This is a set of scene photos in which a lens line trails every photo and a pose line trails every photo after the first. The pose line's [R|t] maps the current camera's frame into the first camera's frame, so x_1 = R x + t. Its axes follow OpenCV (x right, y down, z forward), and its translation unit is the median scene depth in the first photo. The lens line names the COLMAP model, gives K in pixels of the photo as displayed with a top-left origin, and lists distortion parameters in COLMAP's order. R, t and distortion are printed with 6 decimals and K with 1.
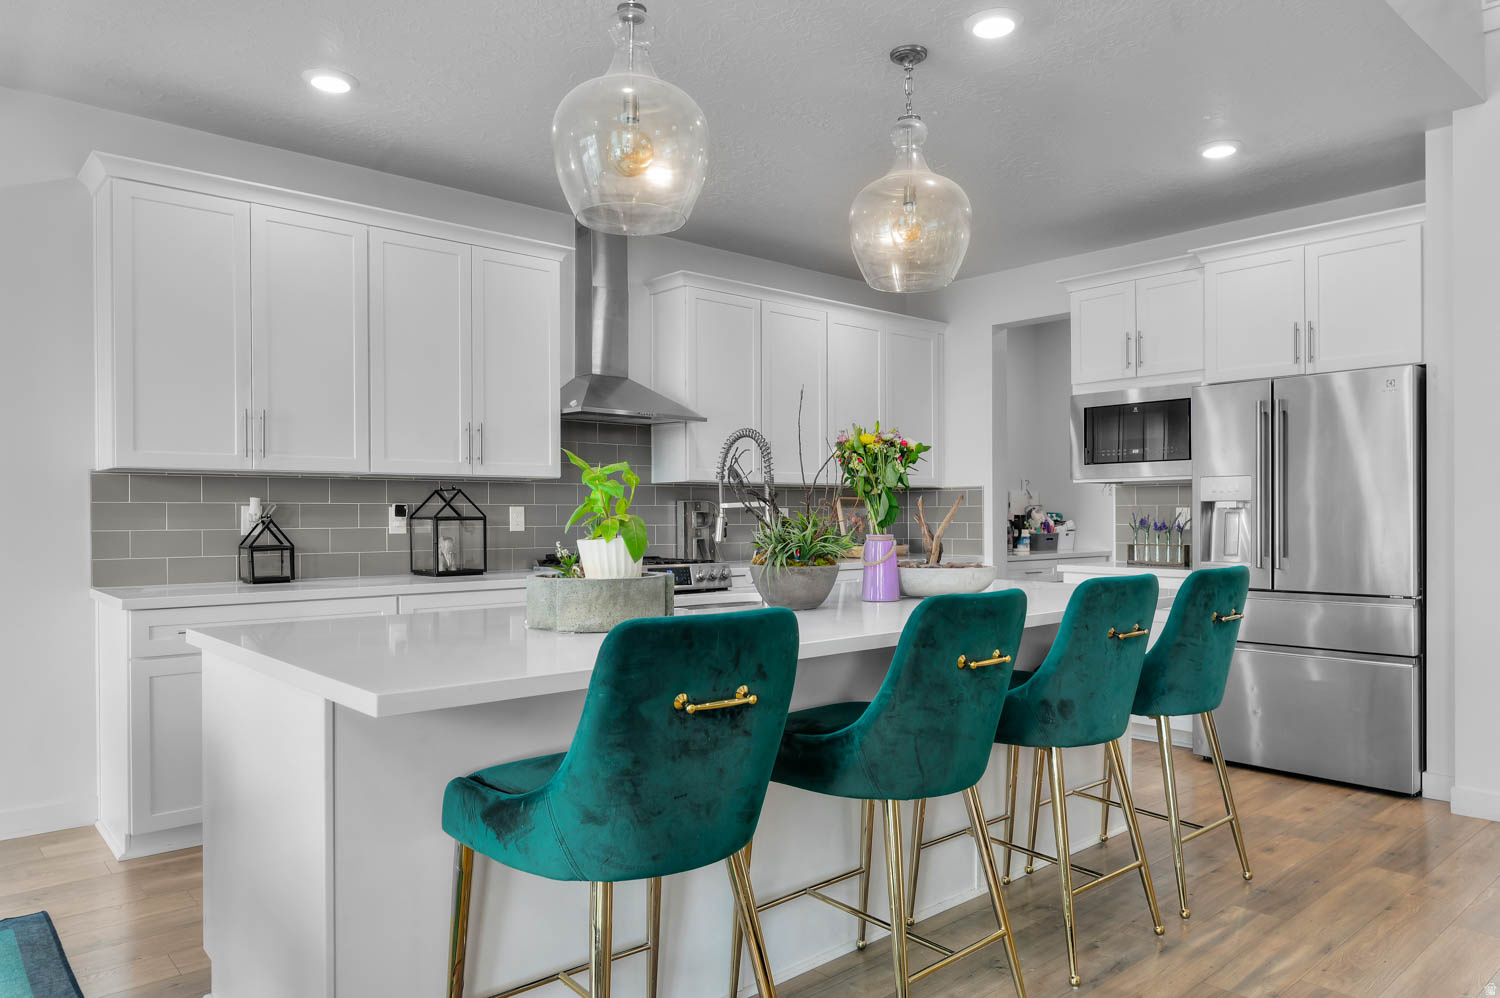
lens RADIAL K [[1027.2, 0, 750.9], [0, 1027.2, 511.0], [0, 0, 1]] dist [0.027470, 0.001408]
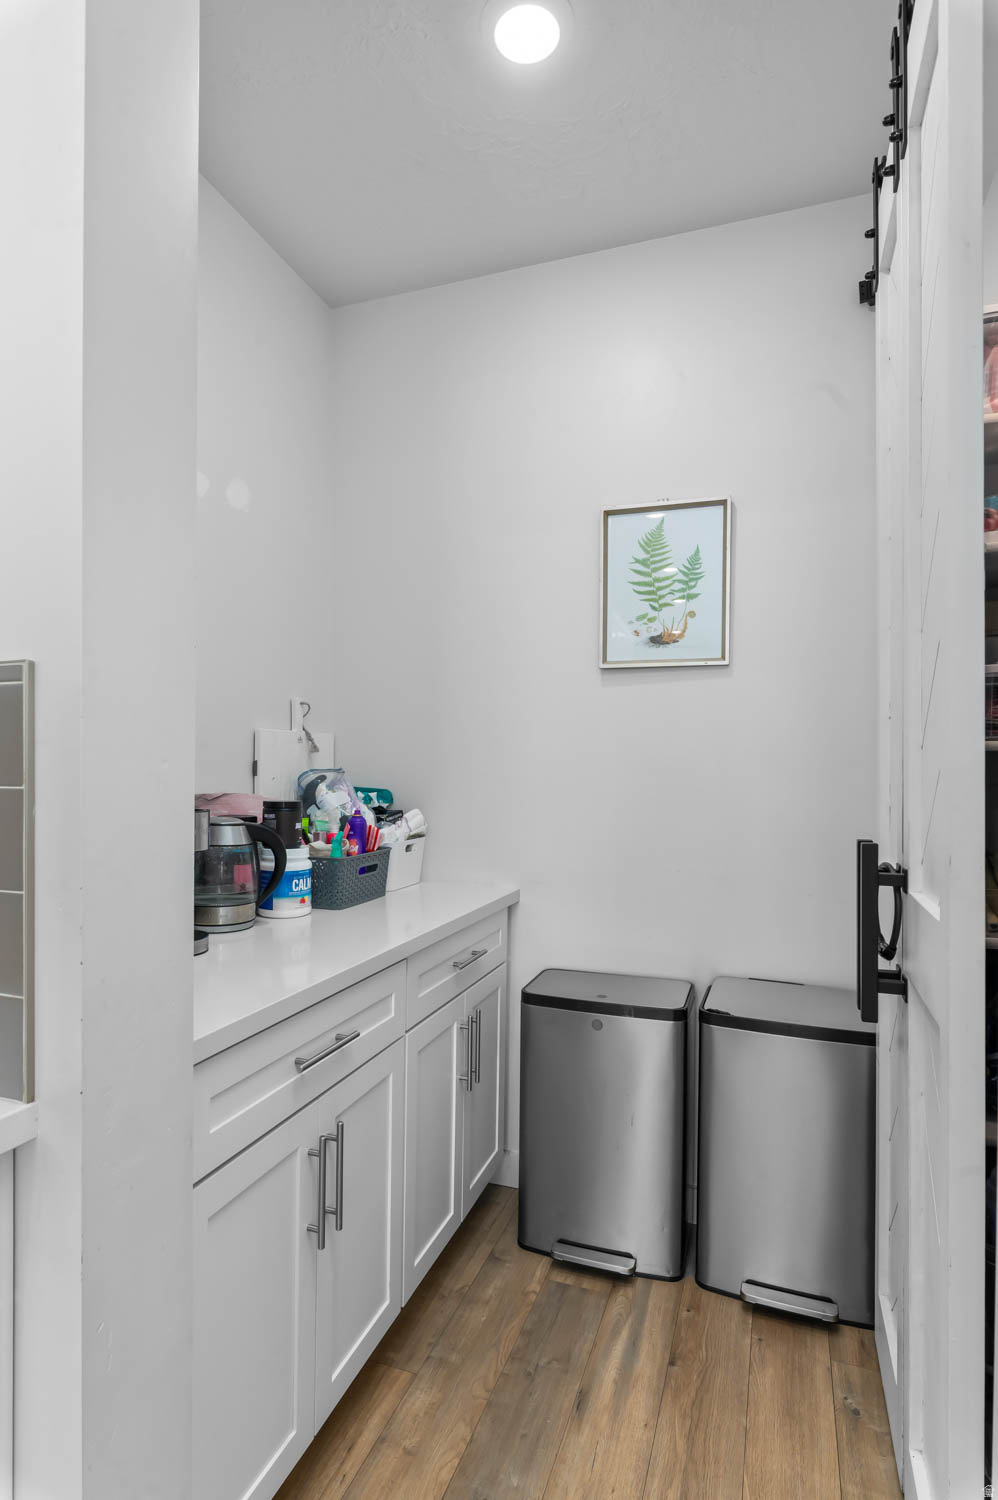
lens RADIAL K [[786.4, 0, 496.2], [0, 786.4, 758.2], [0, 0, 1]] dist [-0.005902, -0.001862]
pose [[0.877675, 0.010079, 0.479150, 0.198972], [-0.006932, 0.999941, -0.008336, -0.007867], [-0.479206, 0.003995, 0.877693, 0.739354]]
